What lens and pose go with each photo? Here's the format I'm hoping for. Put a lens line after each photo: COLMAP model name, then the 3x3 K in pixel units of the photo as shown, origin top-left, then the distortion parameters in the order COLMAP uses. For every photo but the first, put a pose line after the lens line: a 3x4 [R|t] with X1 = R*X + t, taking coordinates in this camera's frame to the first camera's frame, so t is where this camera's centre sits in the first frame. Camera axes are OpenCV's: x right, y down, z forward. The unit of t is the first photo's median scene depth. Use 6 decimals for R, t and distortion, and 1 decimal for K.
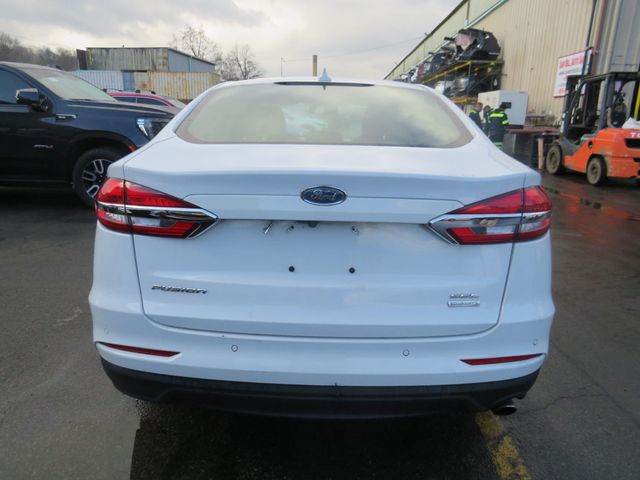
lens RADIAL K [[496.5, 0, 297.7], [0, 496.5, 241.2], [0, 0, 1]] dist [-0.057363, 0.043483]
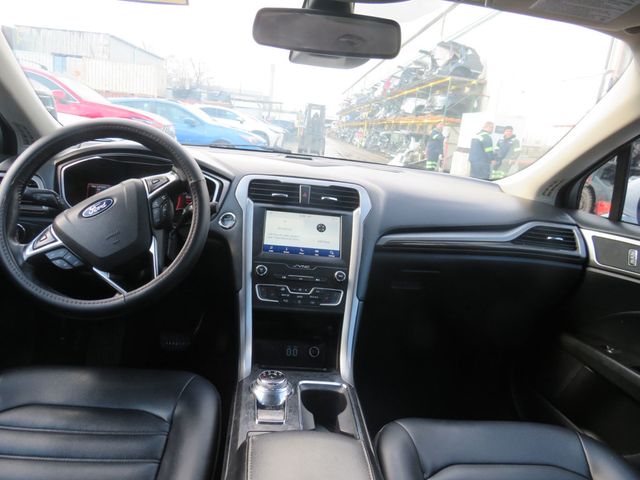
lens RADIAL K [[466.1, 0, 320.0], [0, 466.1, 240.0], [0, 0, 1]] dist [-0.055661, 0.002193]
pose [[0.985881, 0.052984, 0.158844, 0.002050], [-0.051414, 0.998580, -0.013982, -0.046303], [-0.159359, 0.005618, 0.987205, 0.205367]]
